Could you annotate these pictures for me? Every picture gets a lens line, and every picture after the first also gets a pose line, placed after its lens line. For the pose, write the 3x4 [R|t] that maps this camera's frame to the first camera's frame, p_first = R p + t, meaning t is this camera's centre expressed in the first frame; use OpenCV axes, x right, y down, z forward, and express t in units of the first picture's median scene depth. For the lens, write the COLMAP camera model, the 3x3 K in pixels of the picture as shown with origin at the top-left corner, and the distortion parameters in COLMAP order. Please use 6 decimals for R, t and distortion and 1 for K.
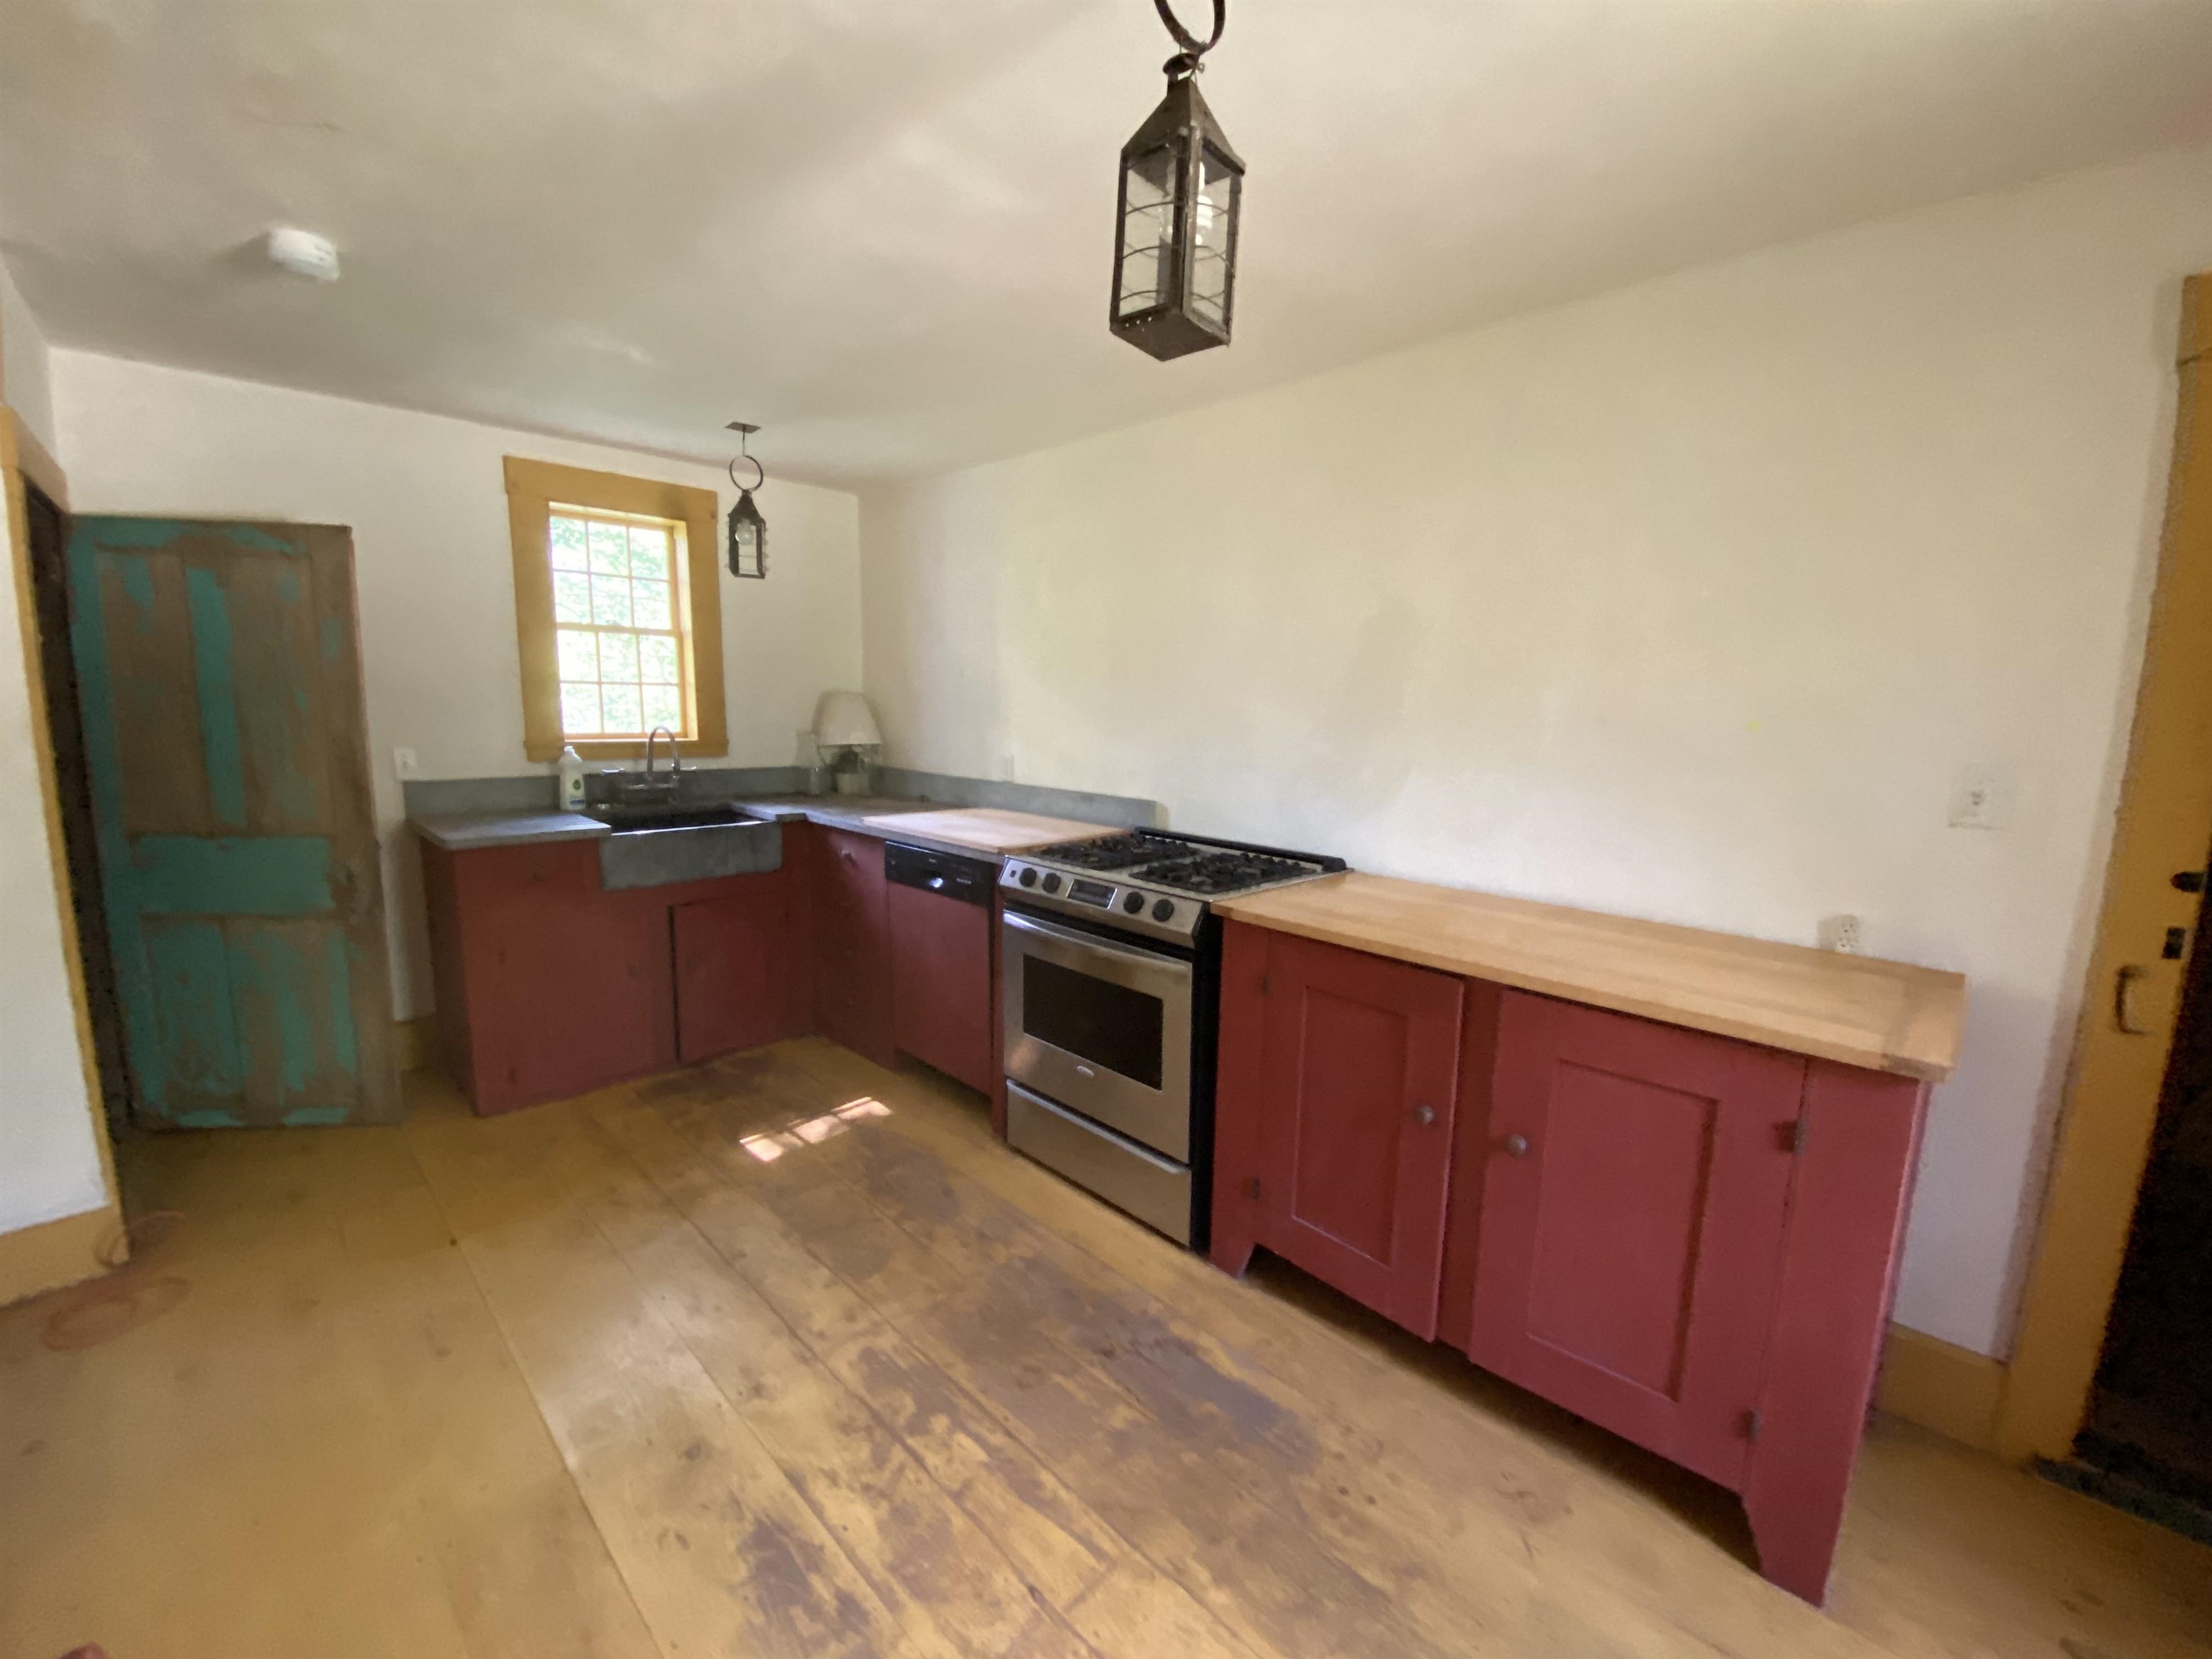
lens RADIAL K [[897.7, 0, 1115.4], [0, 897.7, 825.8], [0, 0, 1]] dist [0.019020, -0.000687]
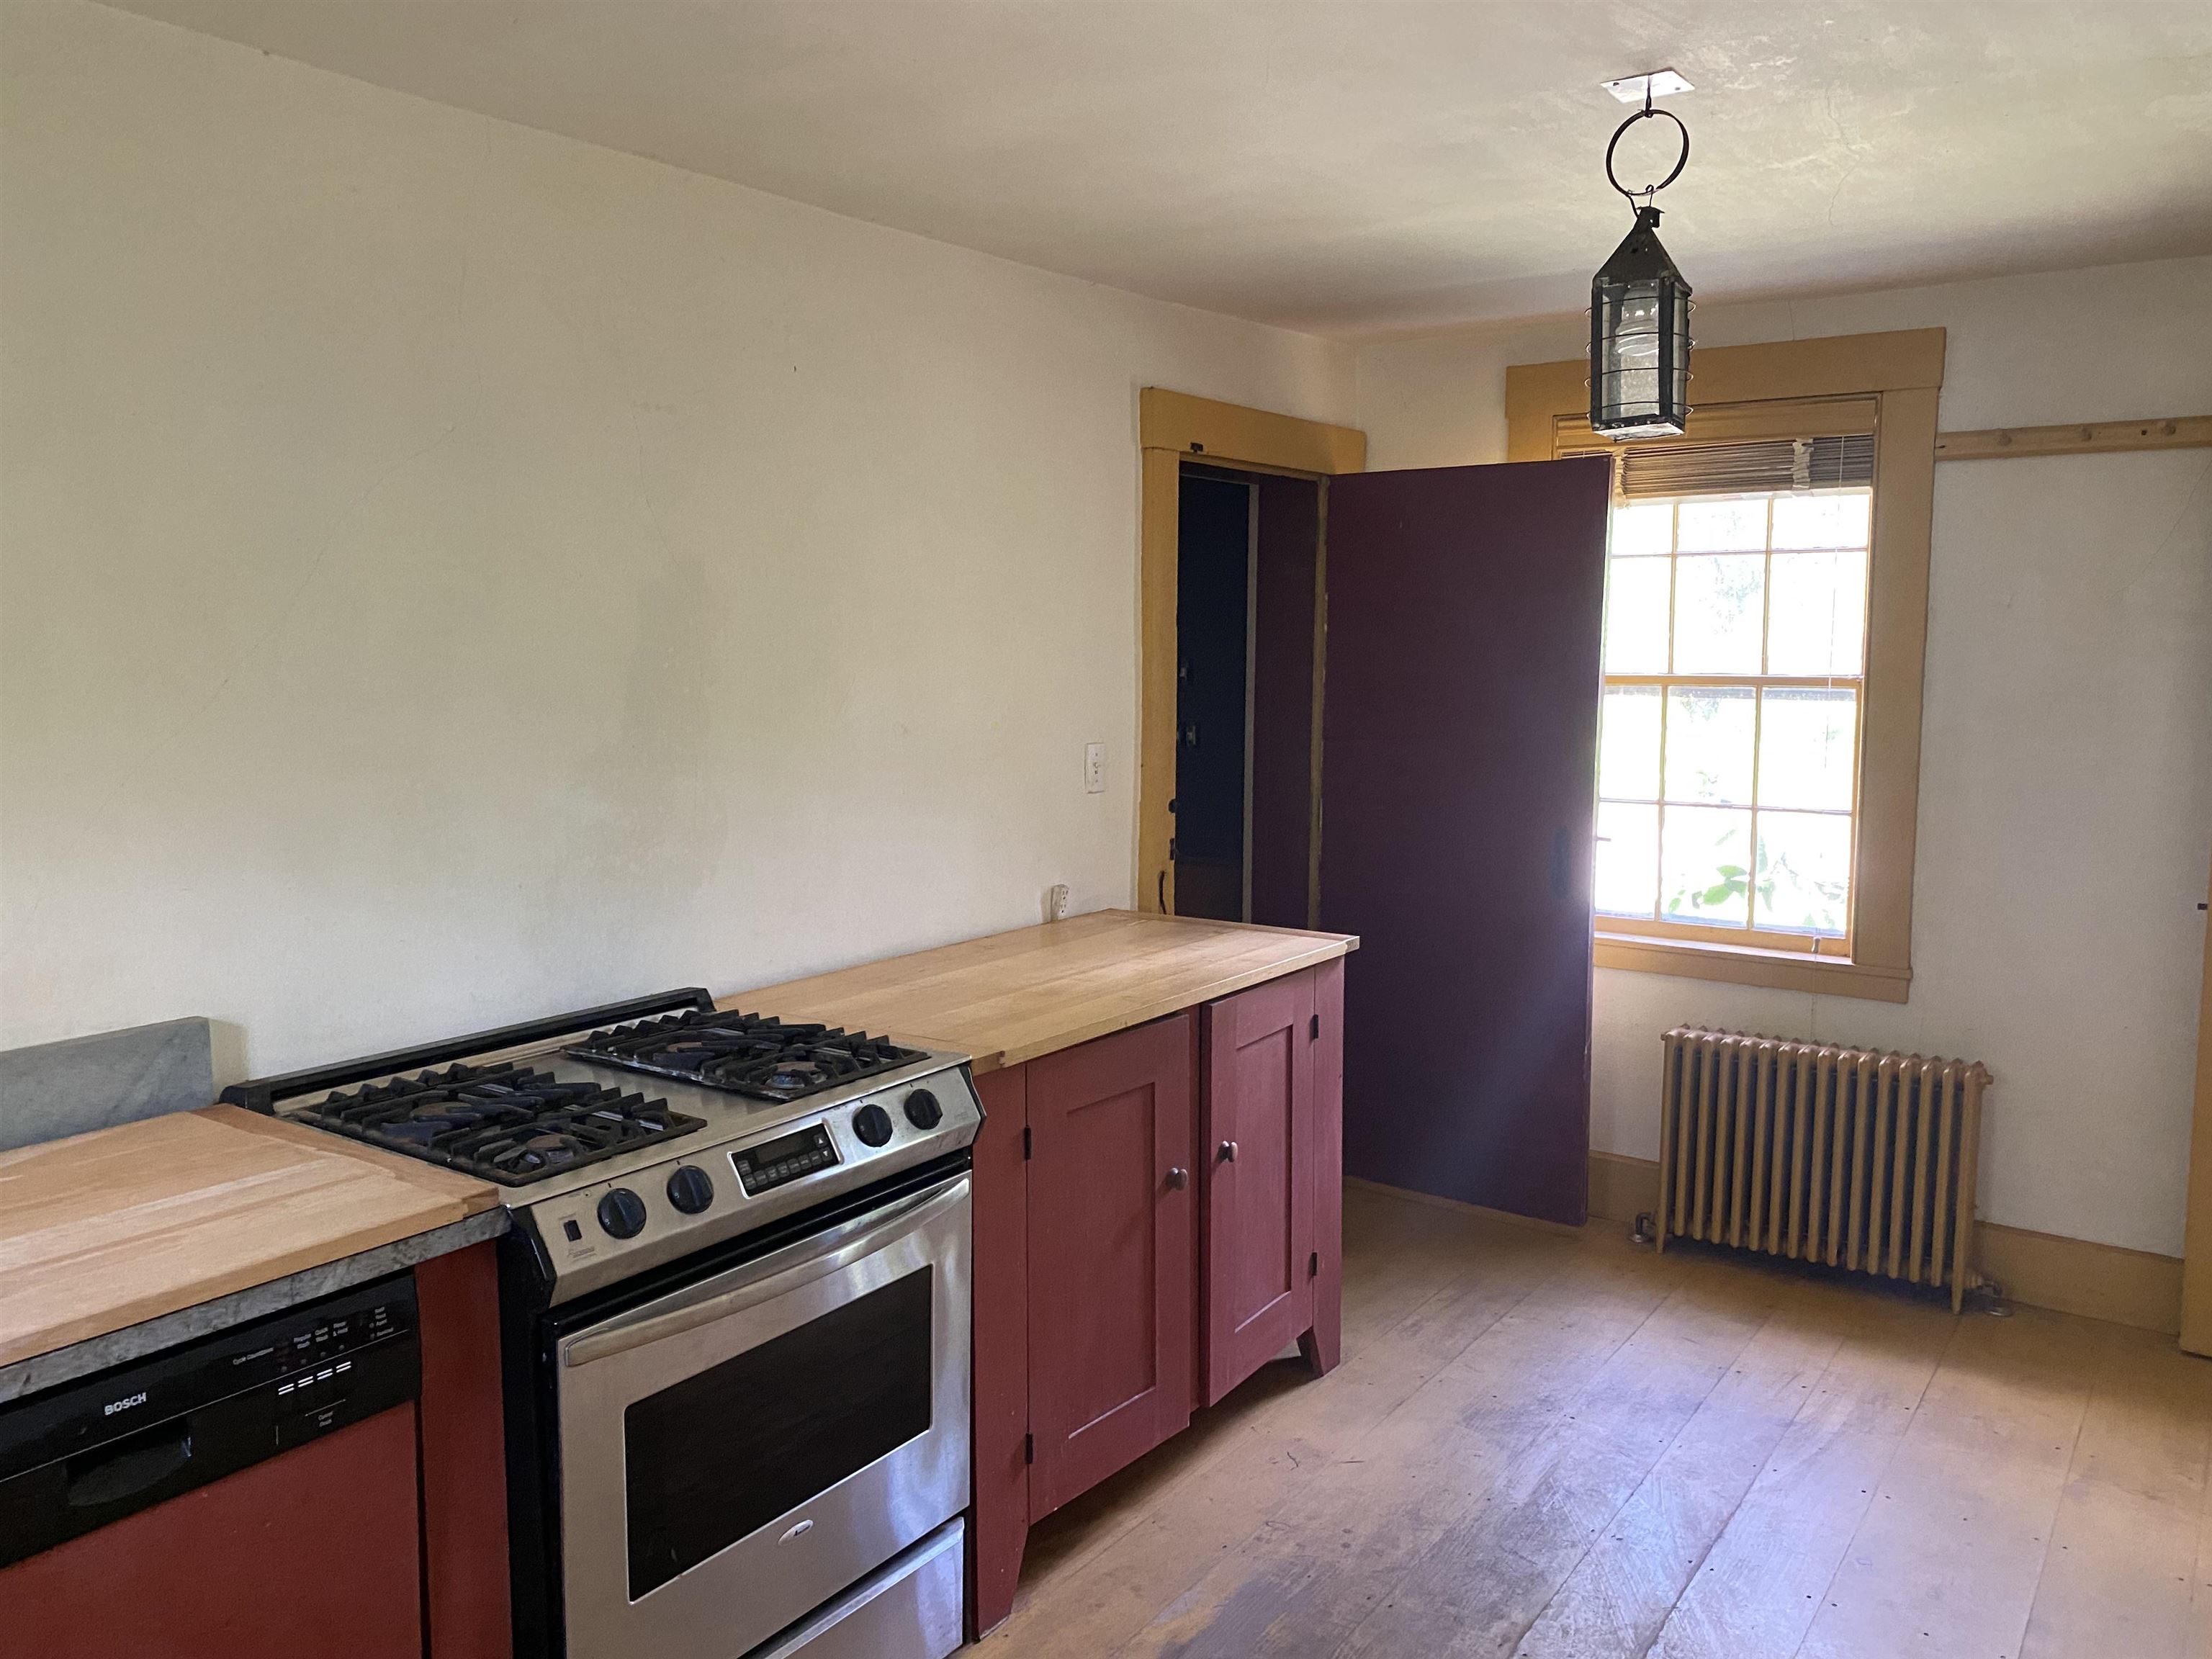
lens RADIAL K [[1700.5, 0, 1028.4], [0, 1700.5, 865.2], [0, 0, 1]] dist [0.034110, -0.004946]
pose [[-0.134873, -0.154375, 0.978763, -0.841254], [0.145344, 0.974022, 0.173655, -0.199737], [-0.980145, 0.165678, -0.108931, 0.873628]]
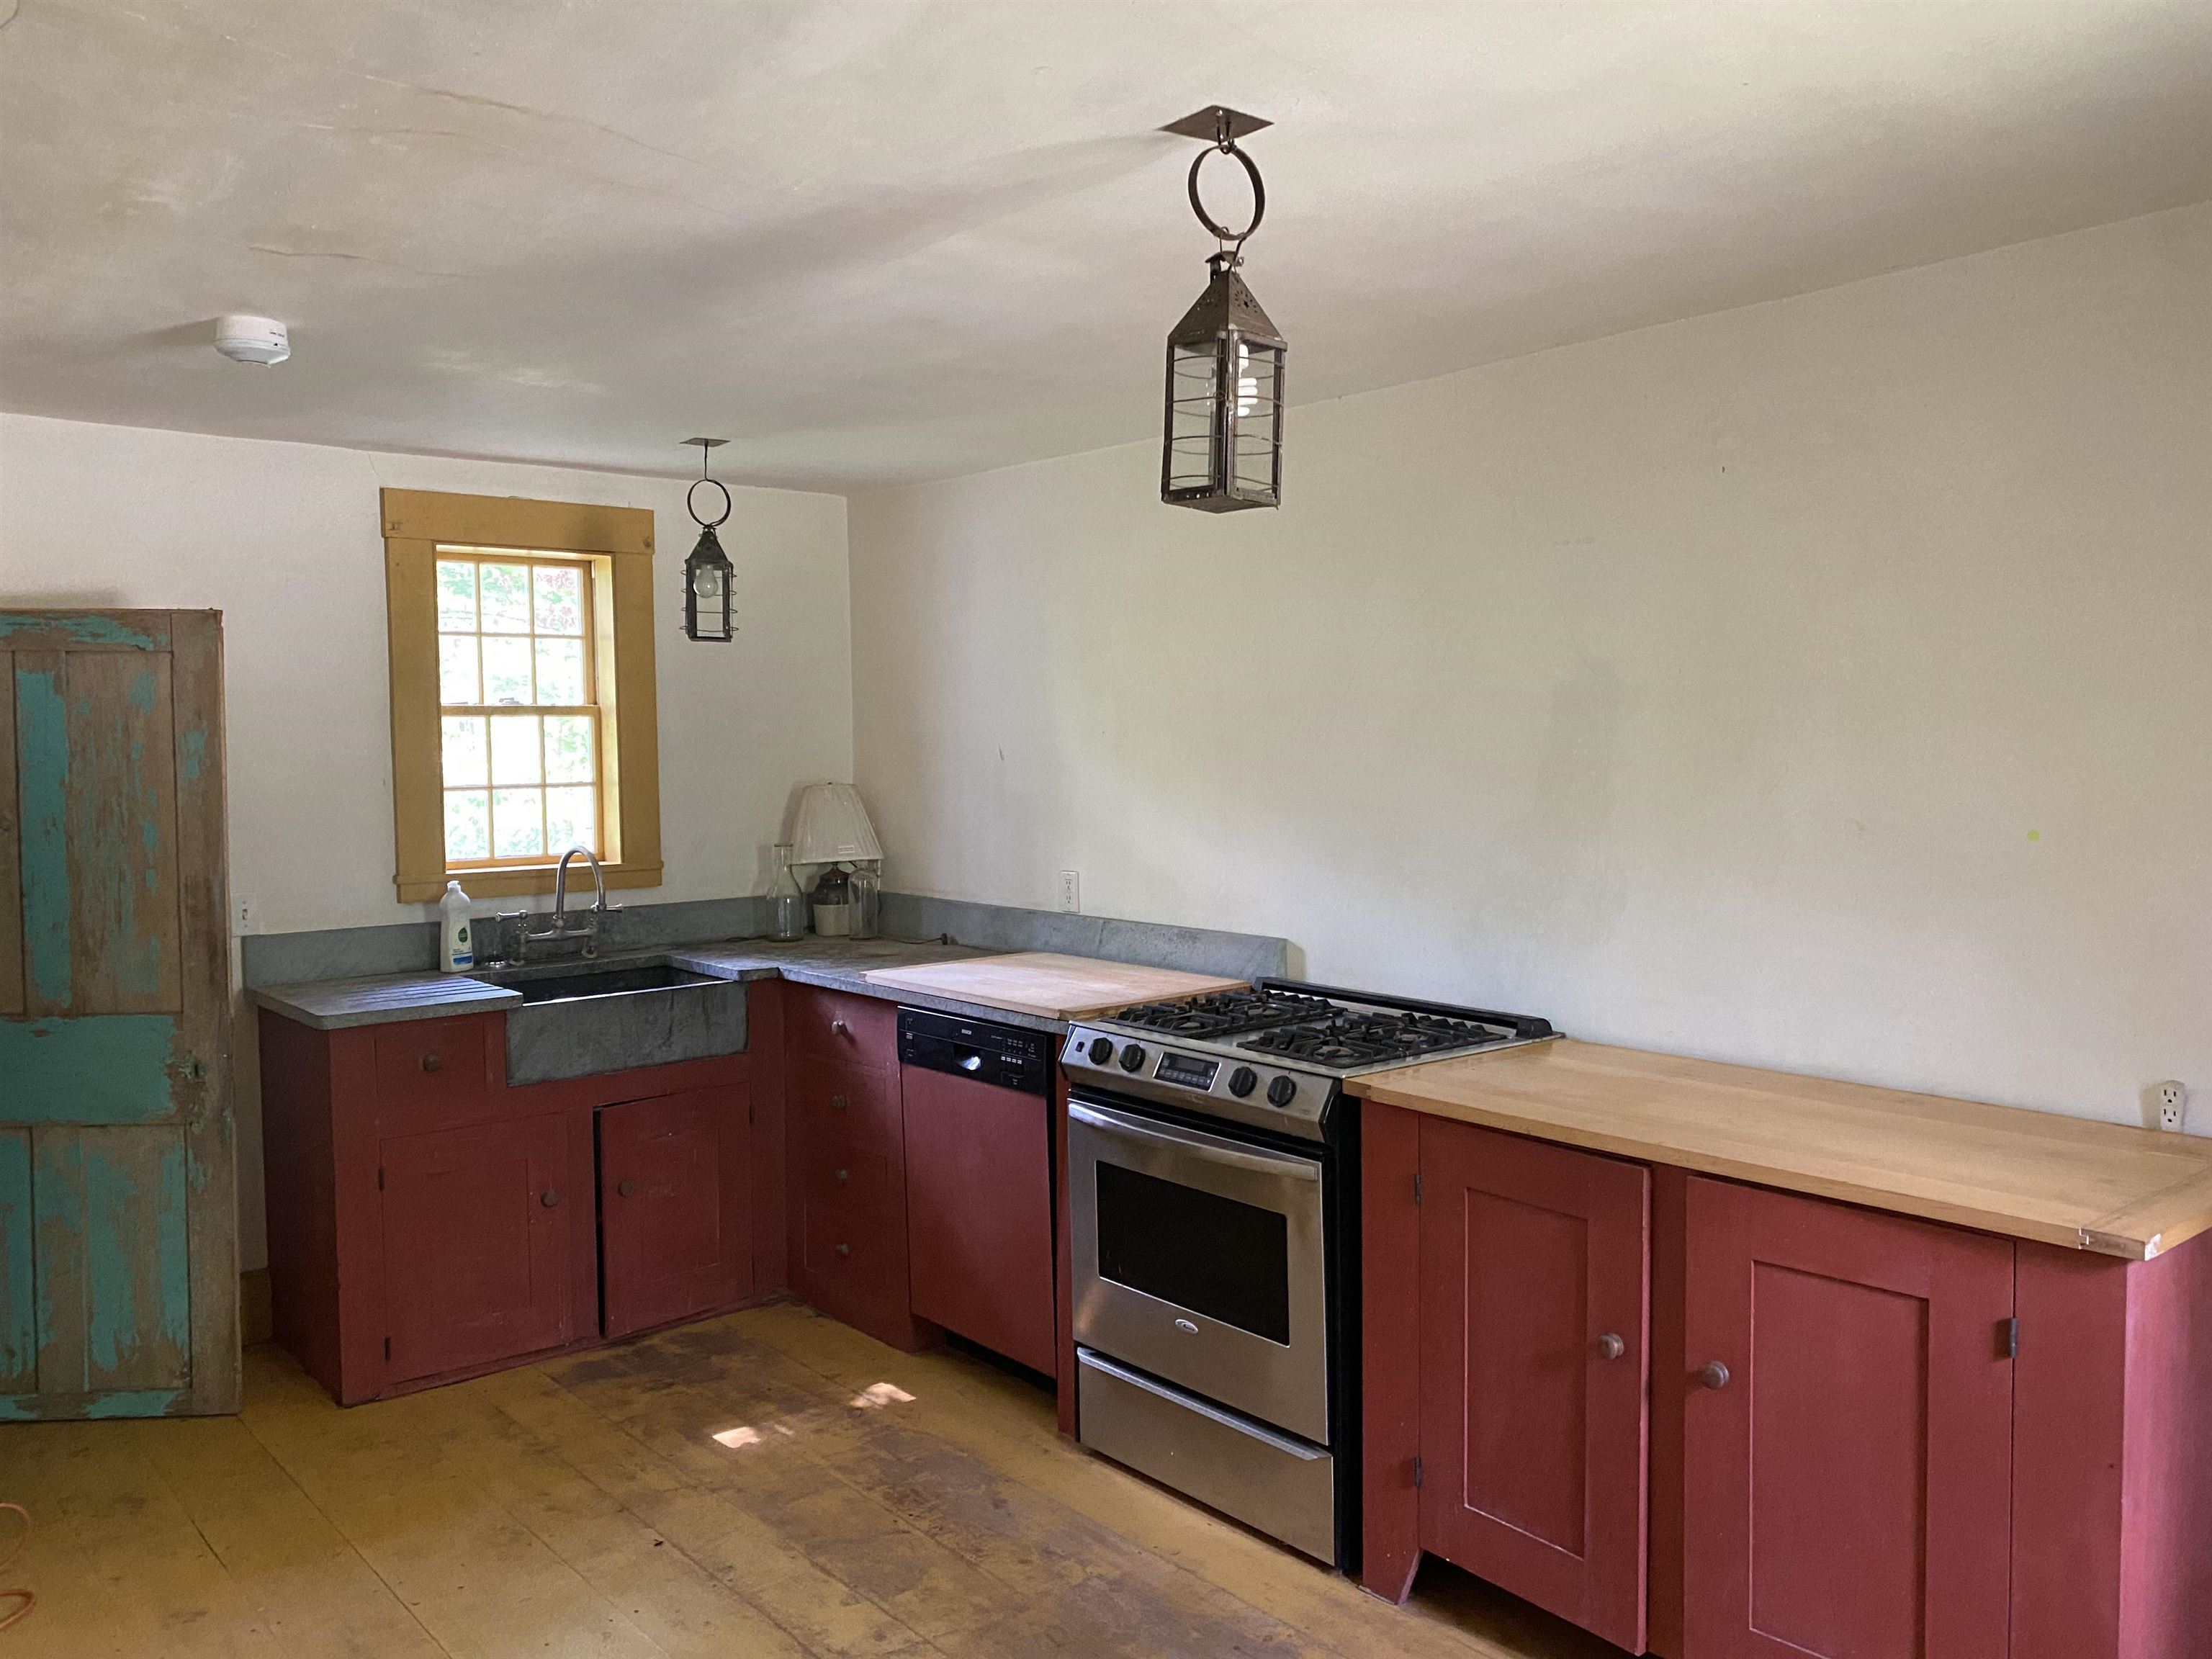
lens RADIAL K [[1700.5, 0, 1111.3], [0, 1700.5, 820.8], [0, 0, 1]] dist [0.034110, -0.004946]
pose [[0.995070, -0.029097, -0.094812, 0.045508], [0.020469, 0.995665, -0.090735, -0.003238], [0.097041, 0.088347, 0.991352, -0.371441]]
